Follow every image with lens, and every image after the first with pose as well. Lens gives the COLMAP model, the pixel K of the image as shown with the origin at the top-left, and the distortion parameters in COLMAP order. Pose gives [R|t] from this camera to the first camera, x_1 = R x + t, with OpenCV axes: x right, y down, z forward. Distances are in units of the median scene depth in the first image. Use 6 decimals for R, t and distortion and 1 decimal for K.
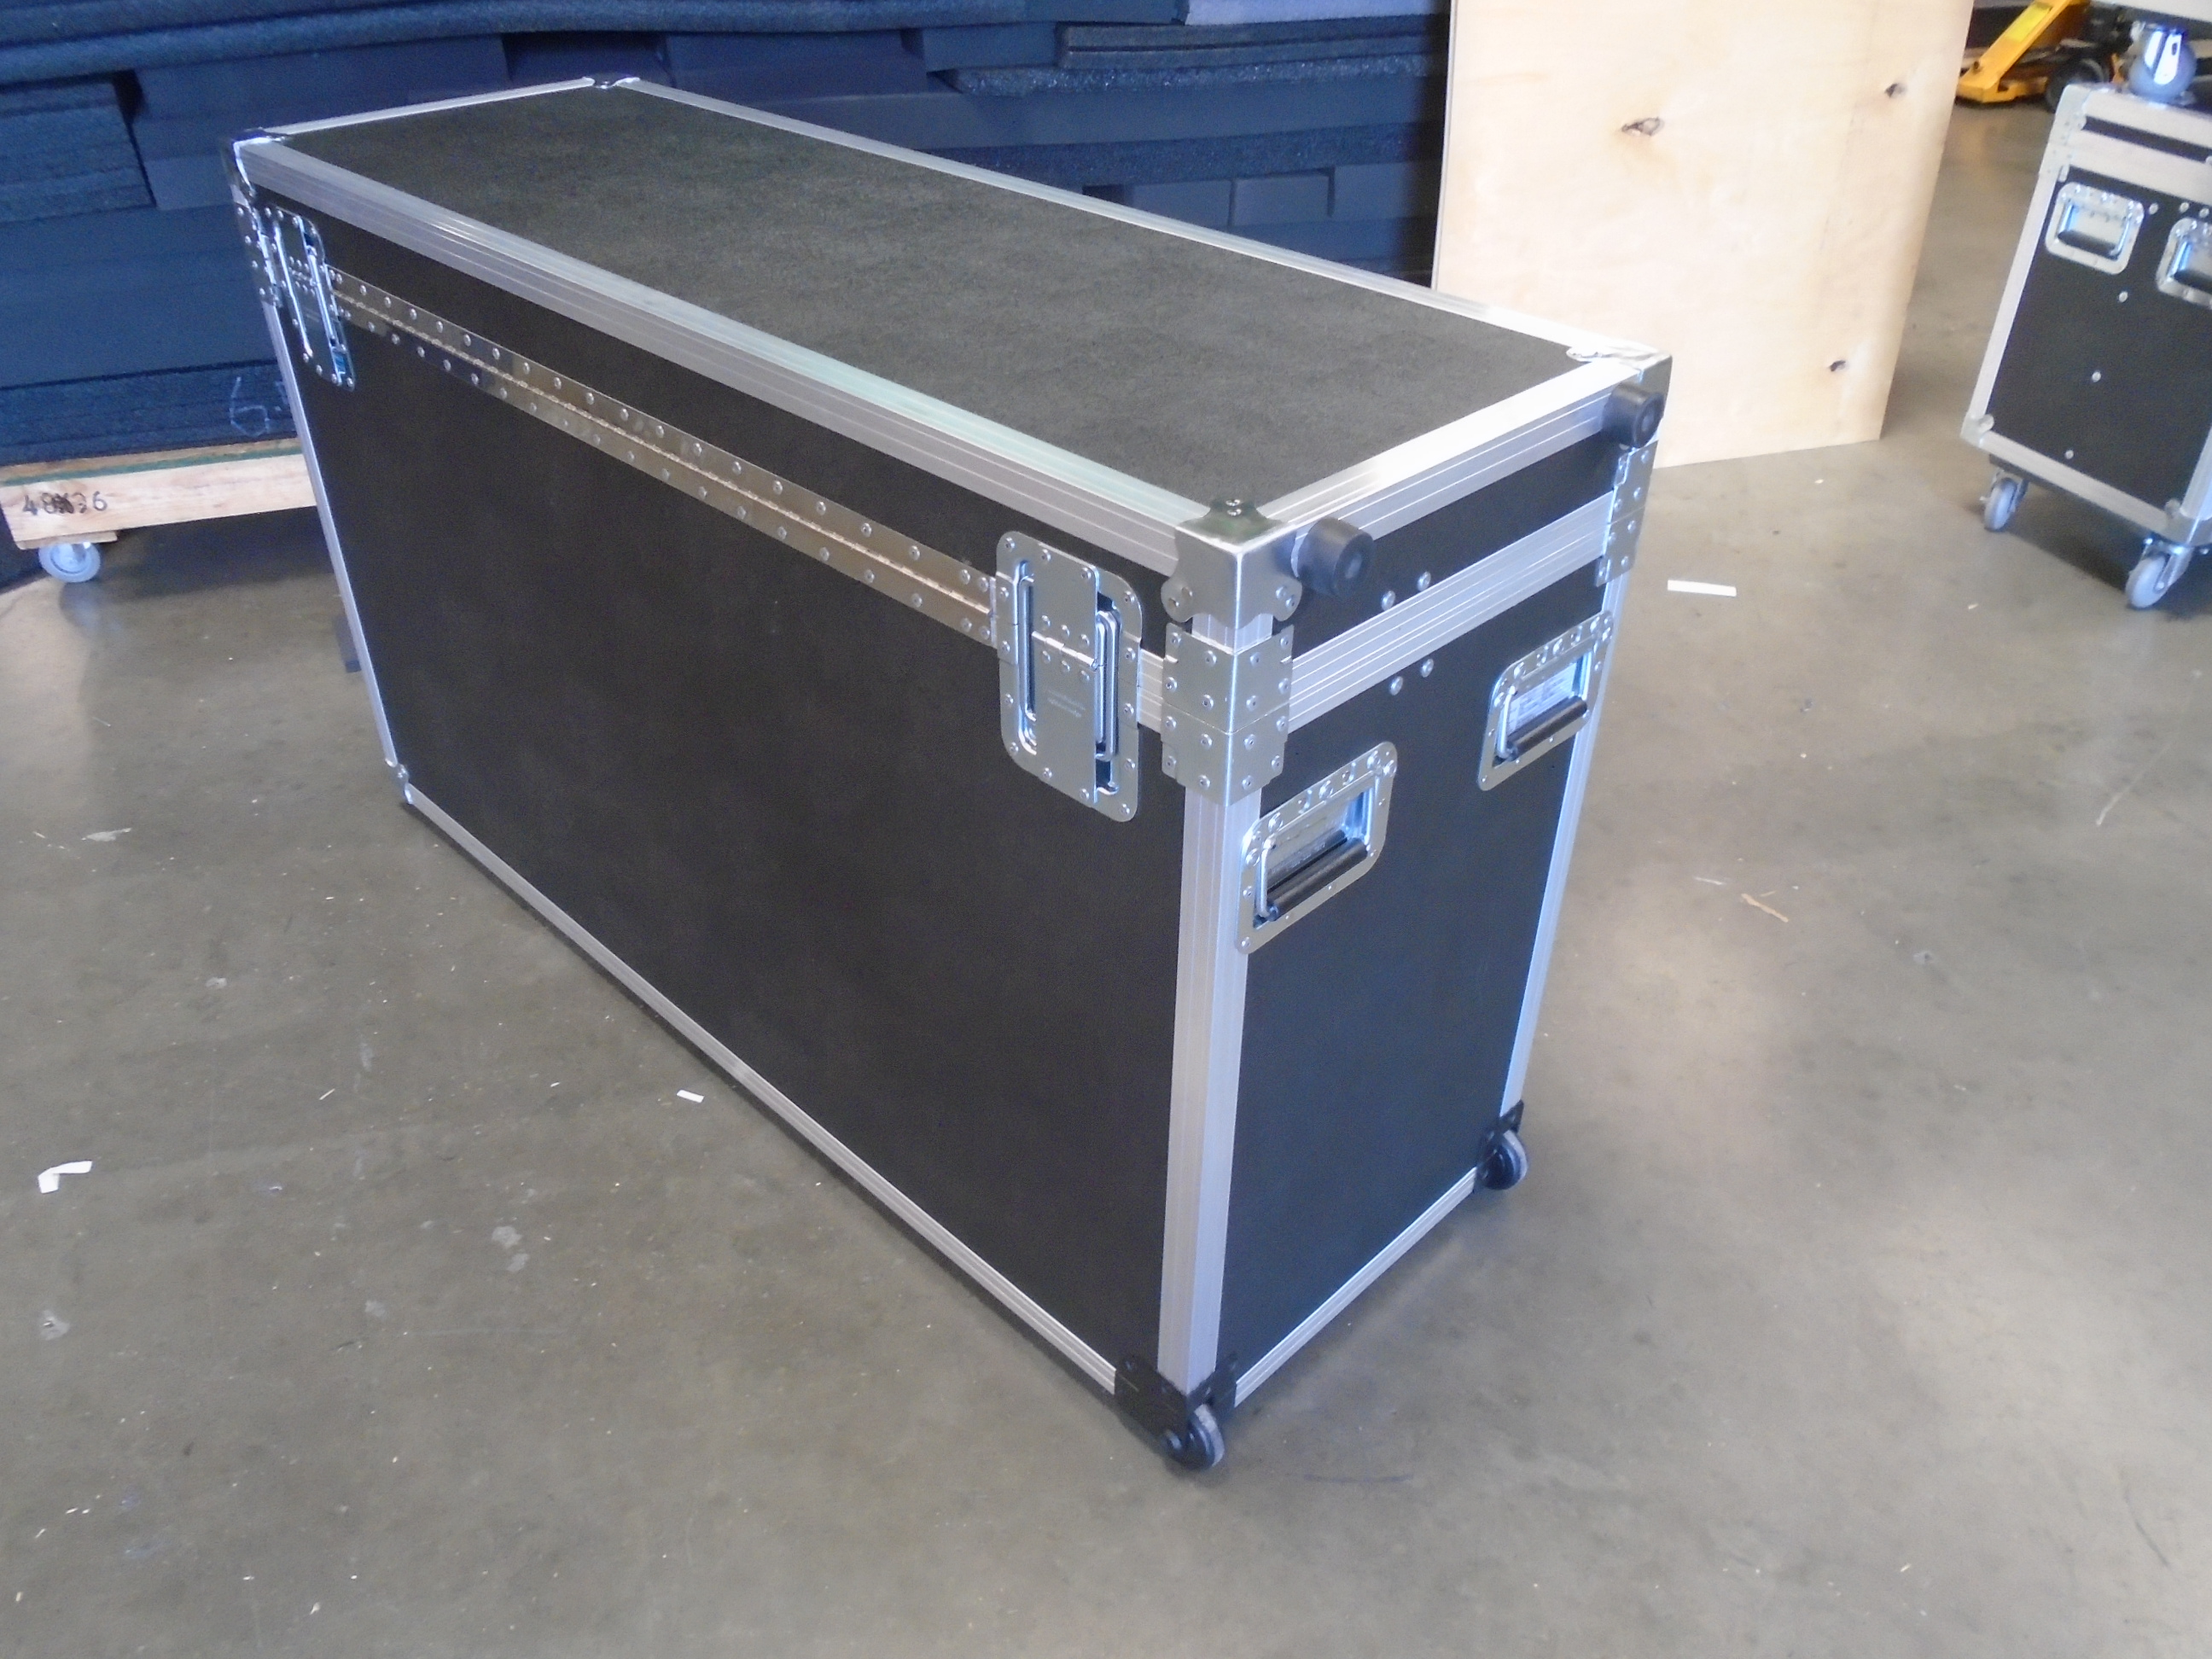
lens RADIAL K [[1648.3, 0, 1095.9], [0, 1648.3, 826.2], [0, 0, 1]] dist [-0.014334, 0.003187]
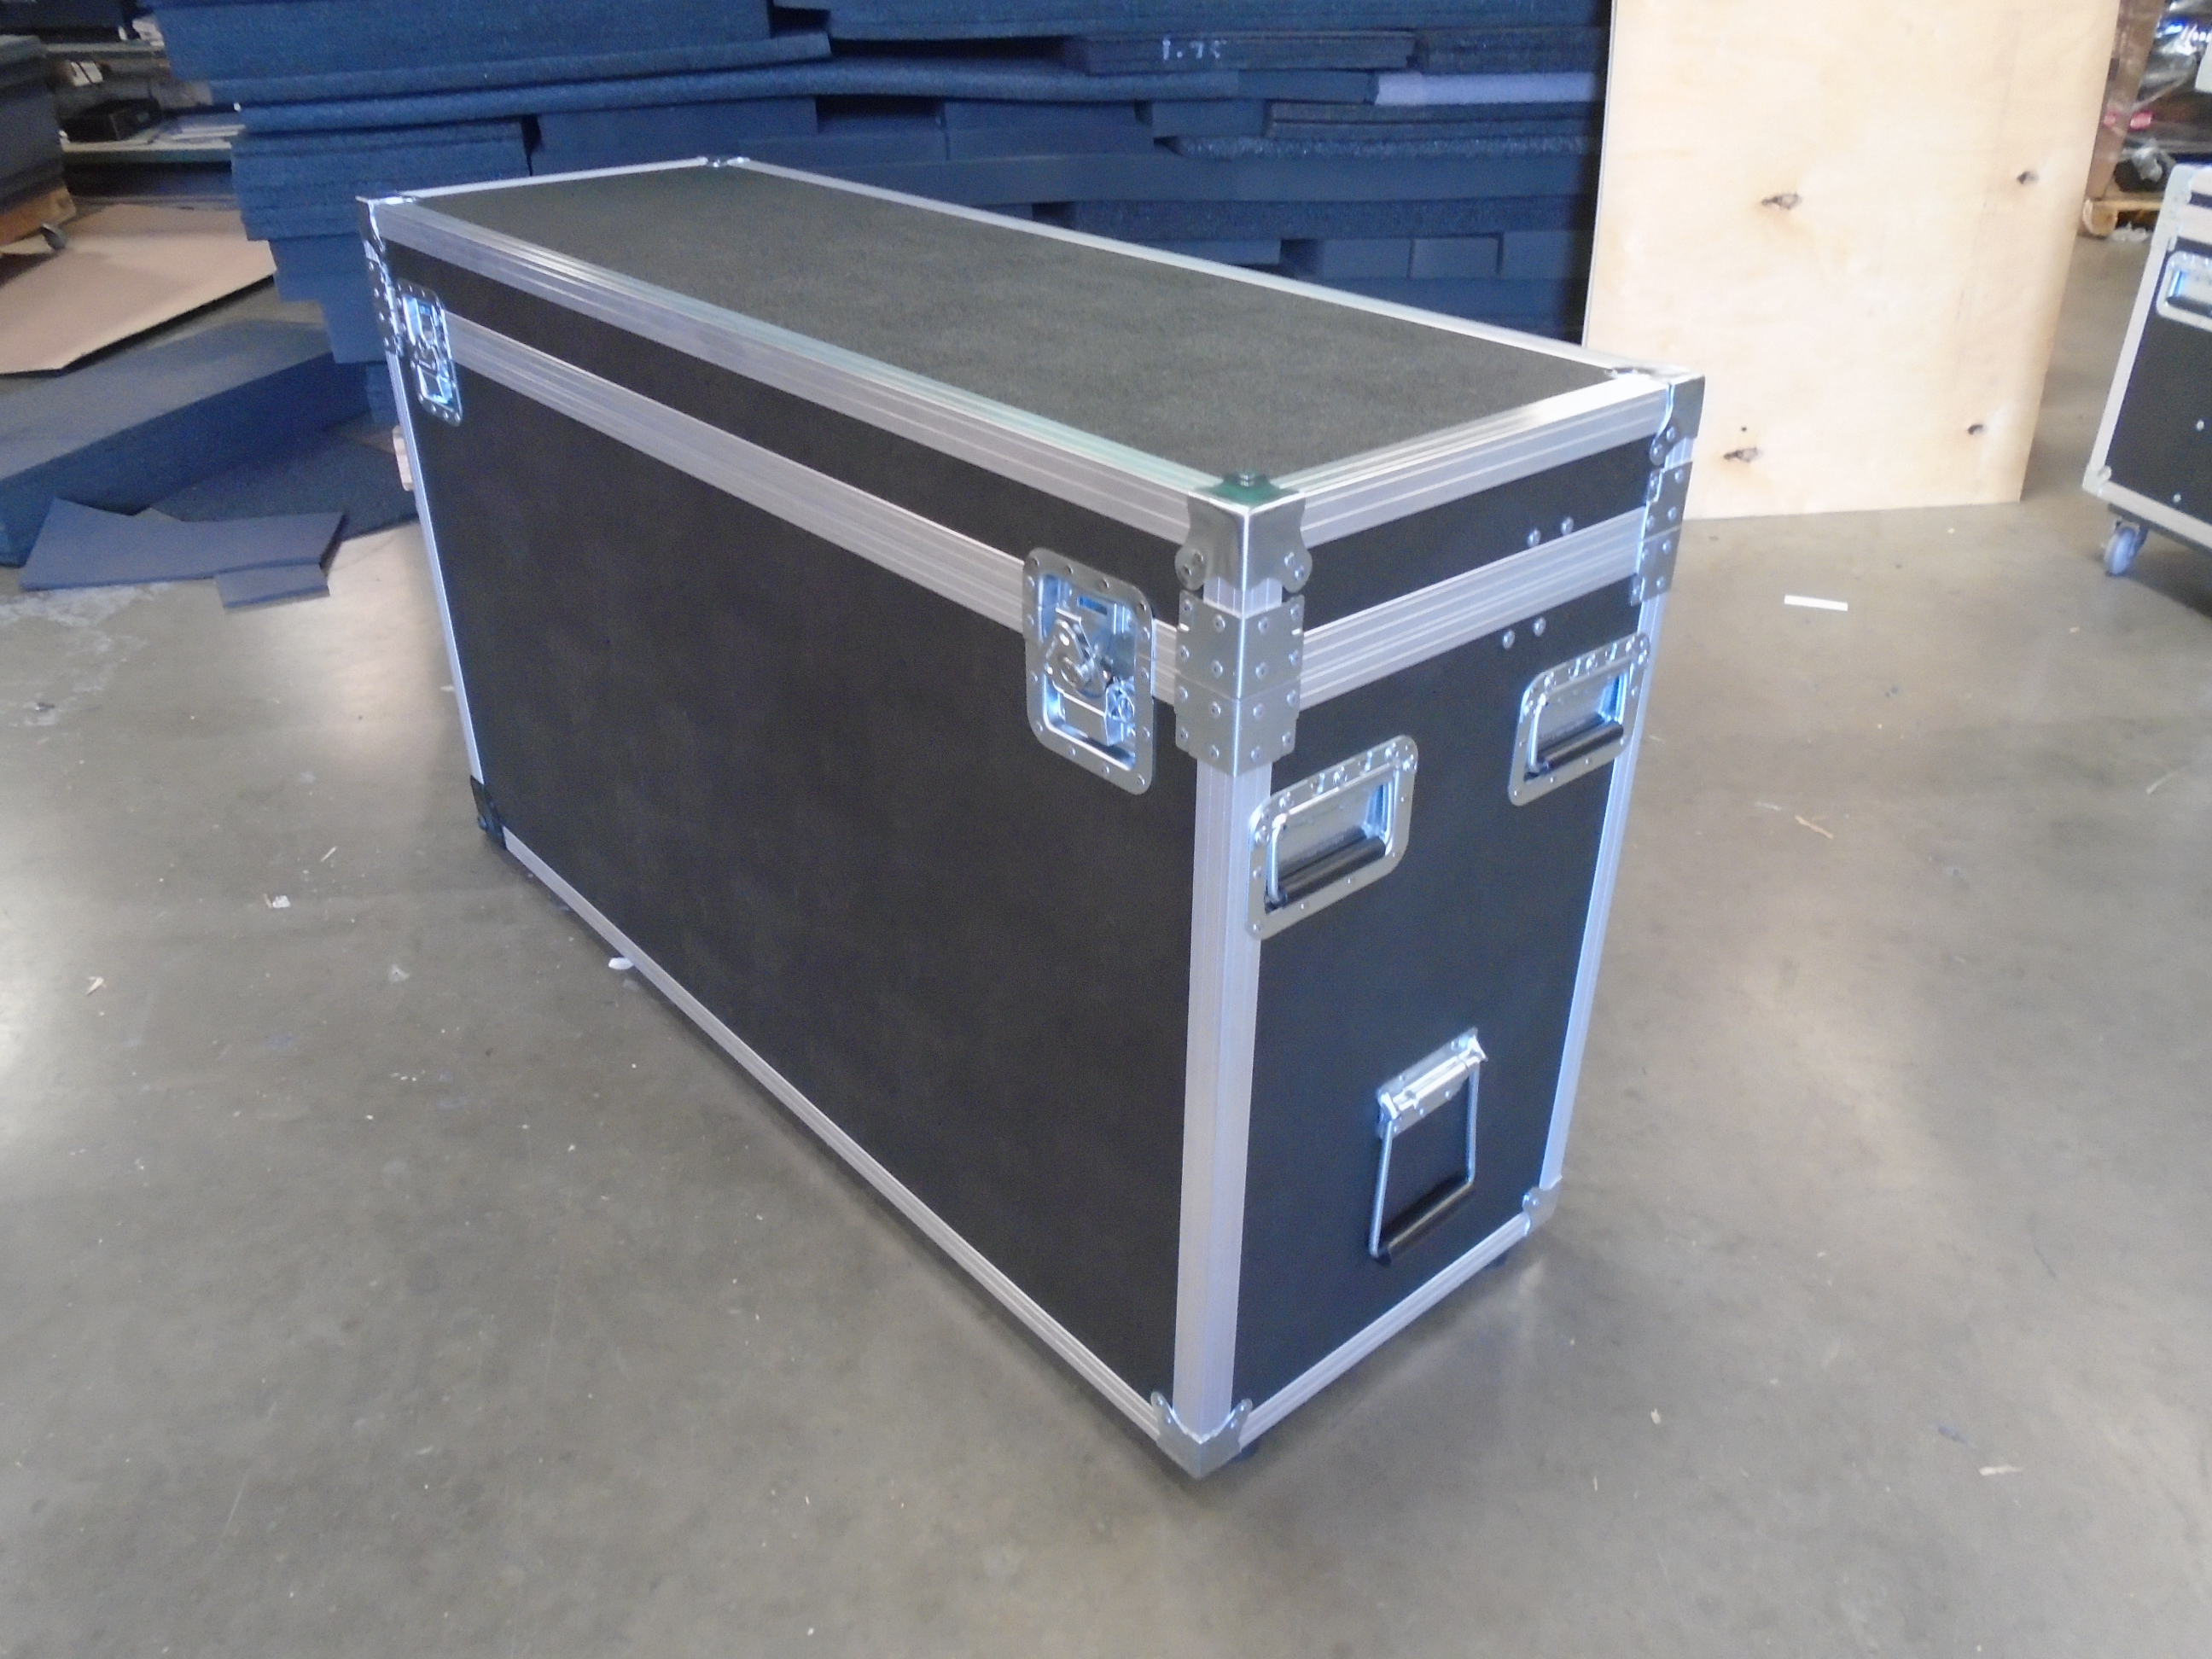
lens RADIAL K [[1648.3, 0, 1105.3], [0, 1648.3, 829.5], [0, 0, 1]] dist [-0.014334, 0.003187]
pose [[0.988636, 0.069871, -0.133108, 0.062860], [-0.081158, 0.993376, -0.081347, 0.158387], [0.126542, 0.091225, 0.987758, -0.160735]]
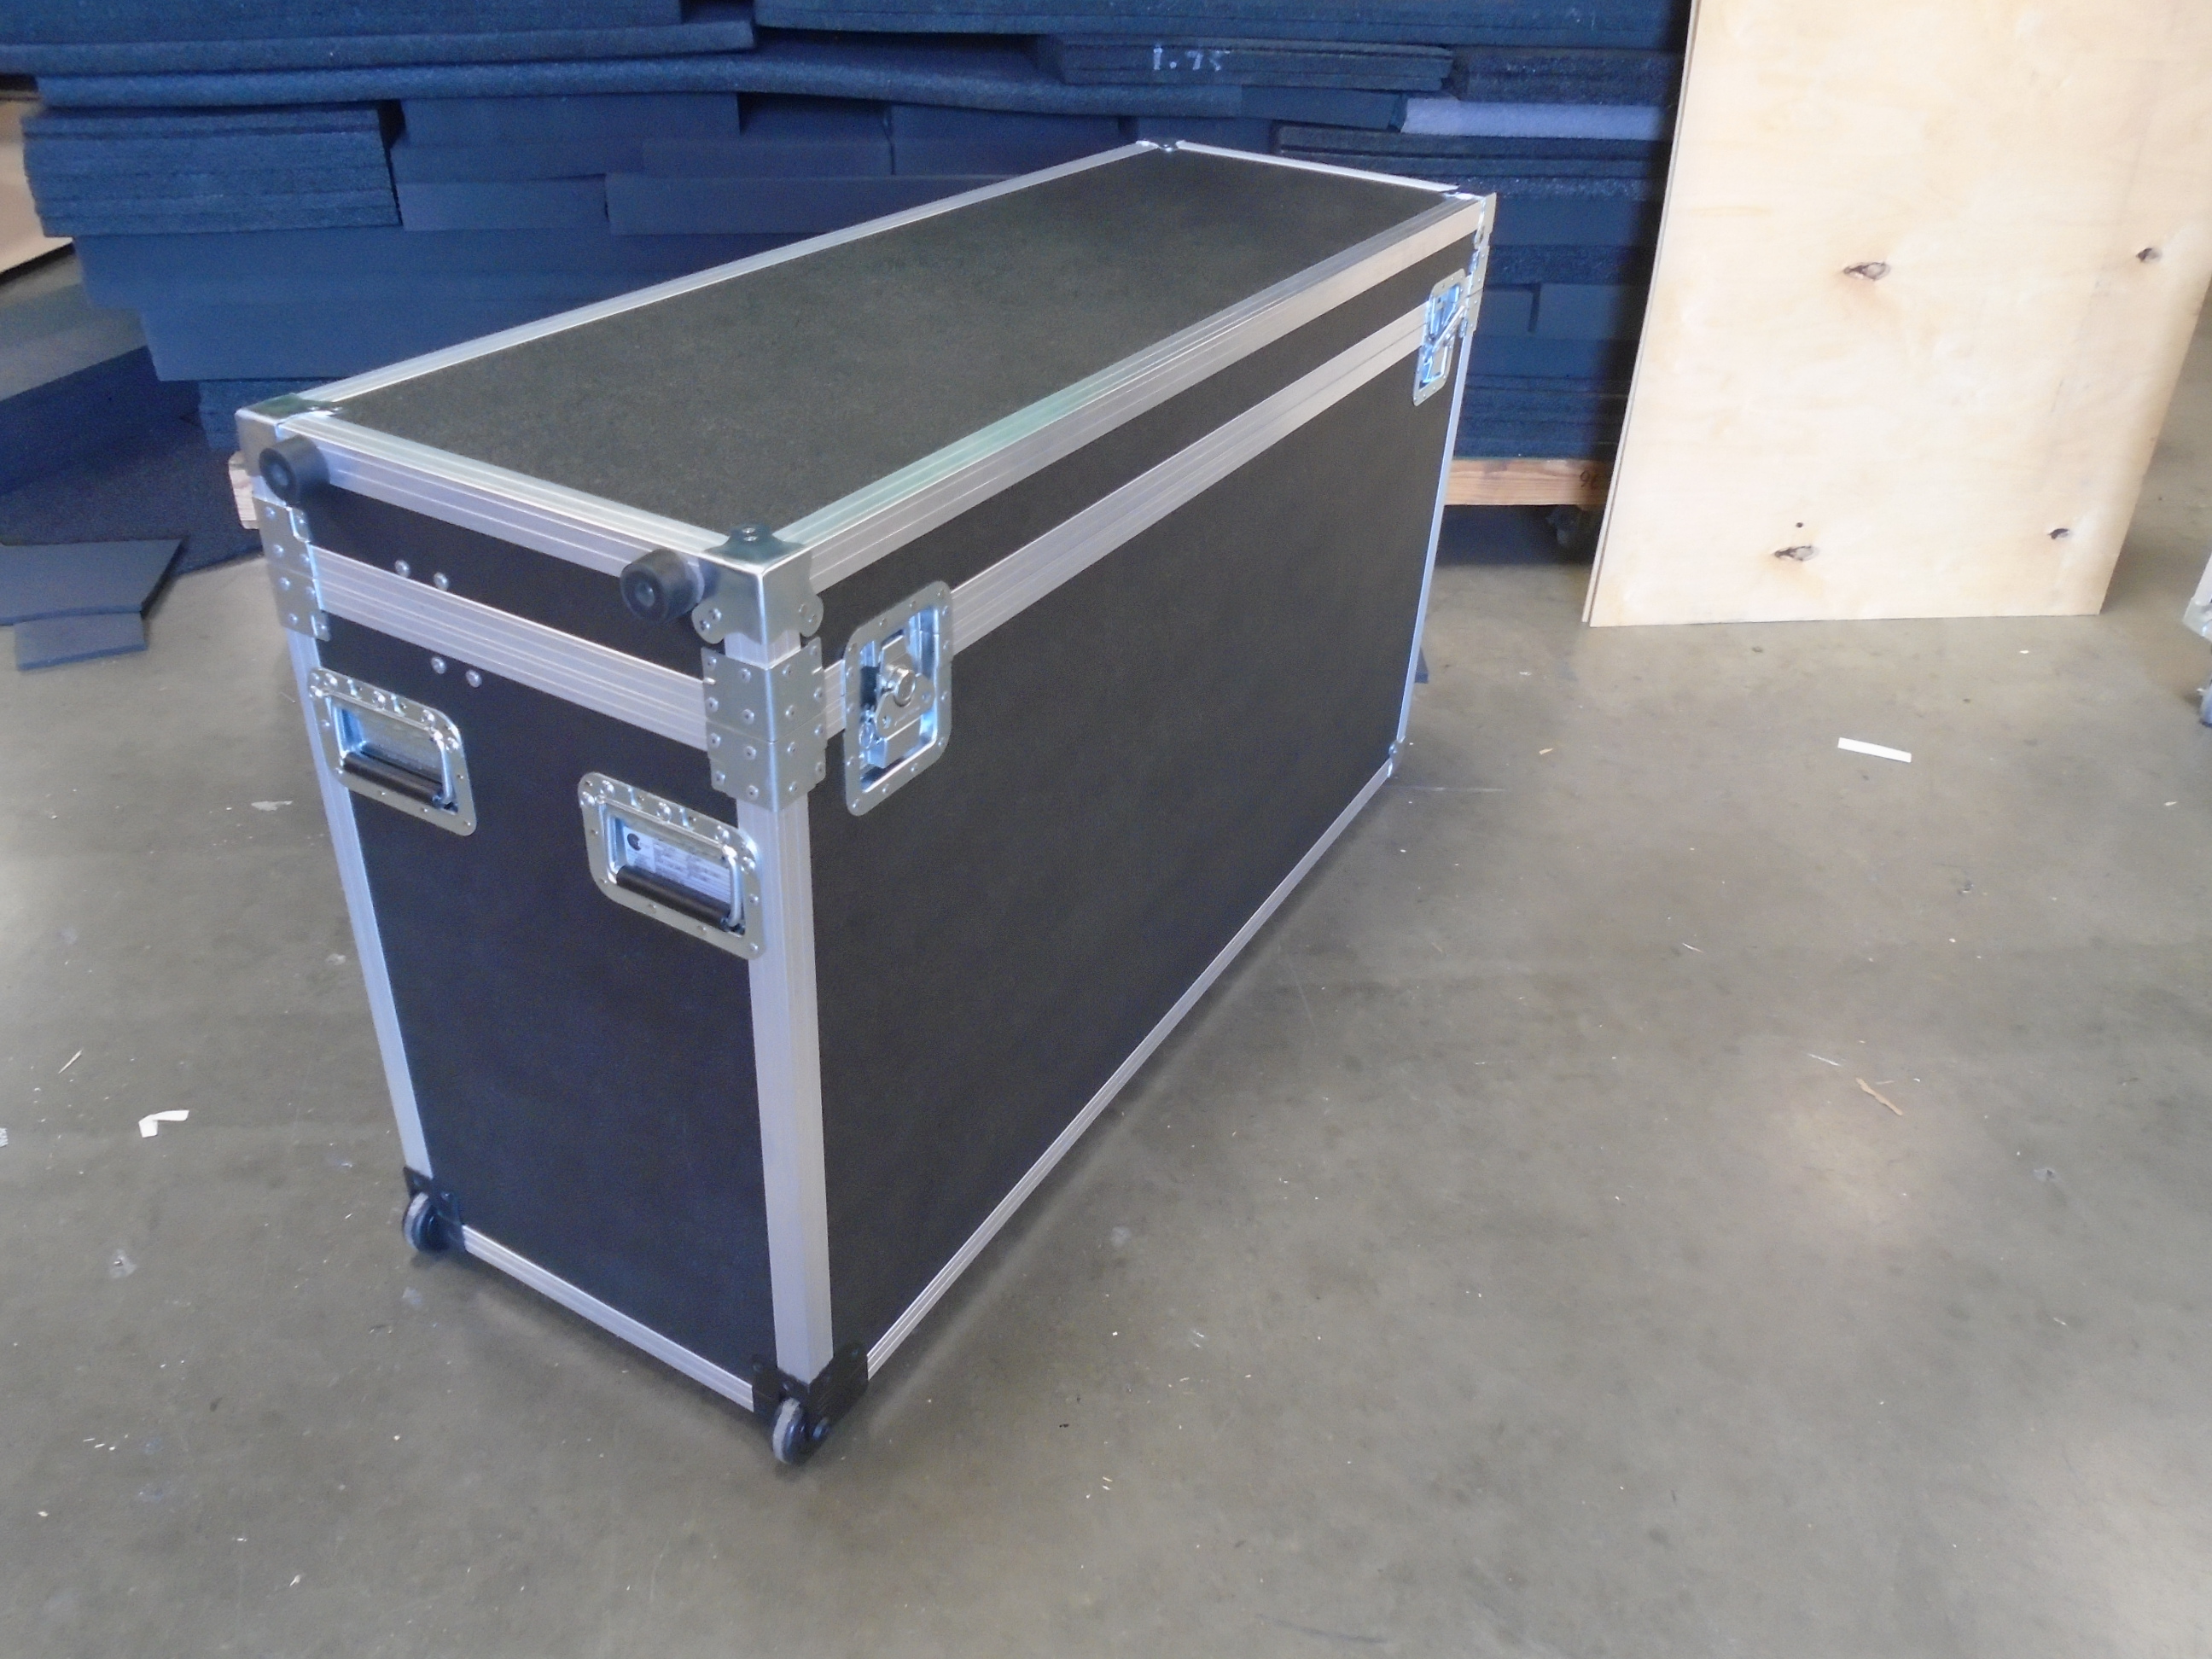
lens RADIAL K [[1648.3, 0, 1100.3], [0, 1648.3, 830.7], [0, 0, 1]] dist [-0.014334, 0.003187]
pose [[0.985634, 0.124391, -0.114251, 0.045932], [-0.128368, 0.991328, -0.028107, -0.015605], [0.109764, 0.042369, 0.993054, 0.003396]]
